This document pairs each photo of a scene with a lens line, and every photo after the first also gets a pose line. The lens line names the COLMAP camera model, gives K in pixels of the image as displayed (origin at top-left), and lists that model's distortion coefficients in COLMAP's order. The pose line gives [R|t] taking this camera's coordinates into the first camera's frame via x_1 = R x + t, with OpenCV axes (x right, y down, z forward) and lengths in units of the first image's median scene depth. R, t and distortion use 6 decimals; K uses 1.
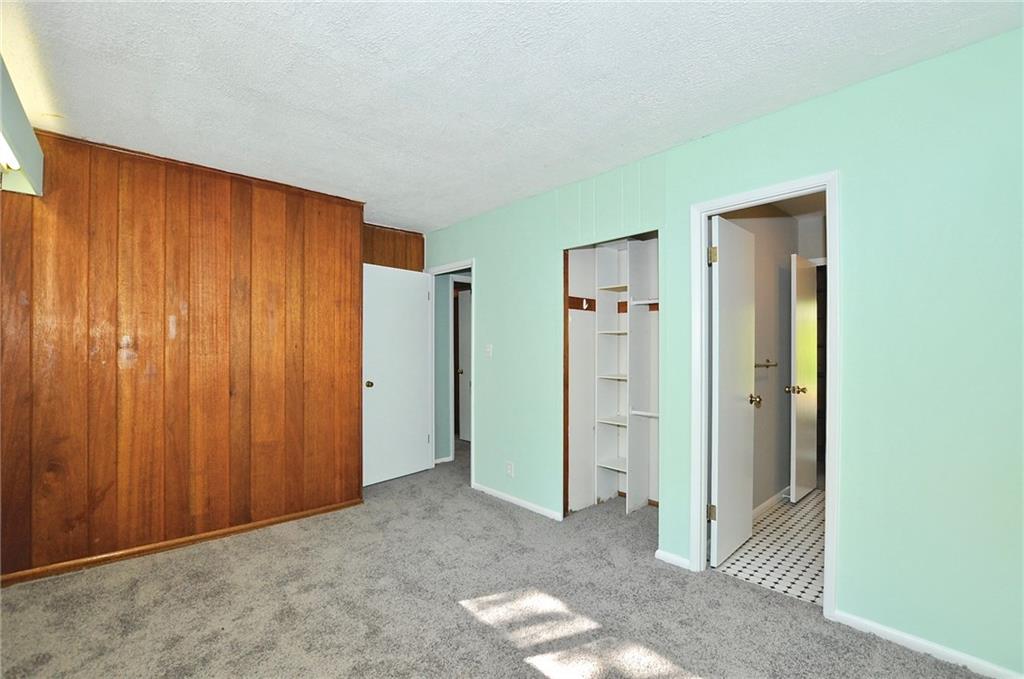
lens RADIAL K [[449.8, 0, 517.0], [0, 449.8, 347.5], [0, 0, 1]] dist [-0.033061, 0.006536]
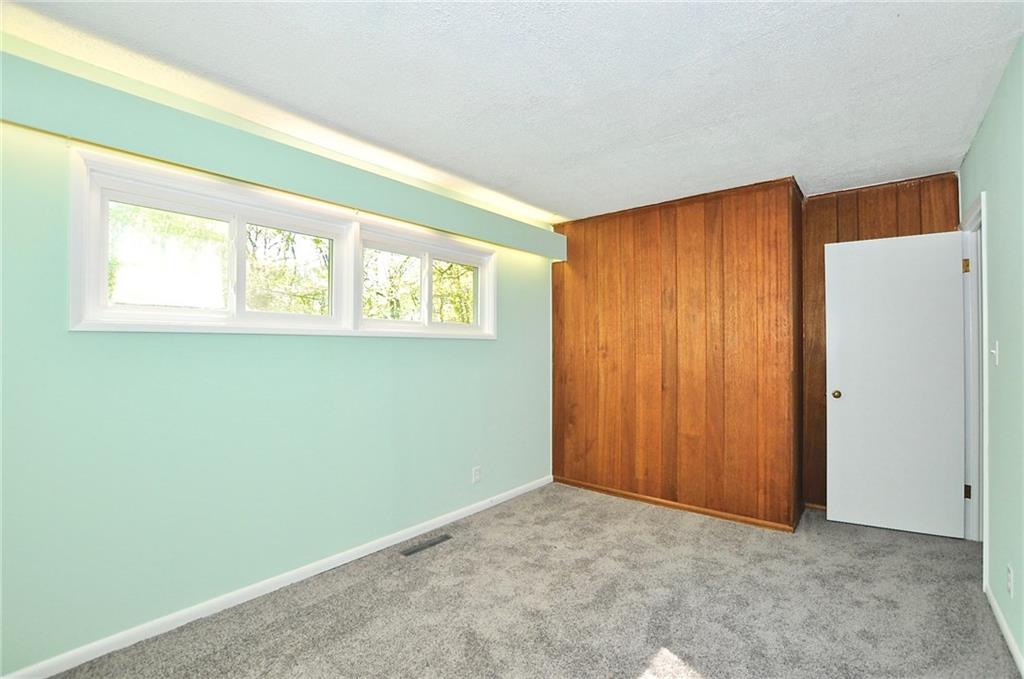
lens RADIAL K [[449.8, 0, 517.0], [0, 449.8, 347.5], [0, 0, 1]] dist [-0.033061, 0.006536]
pose [[0.143415, -0.003165, -0.989658, 0.463931], [0.007275, 0.999971, -0.002144, -0.004086], [0.989636, -0.006892, 0.143434, 0.414611]]
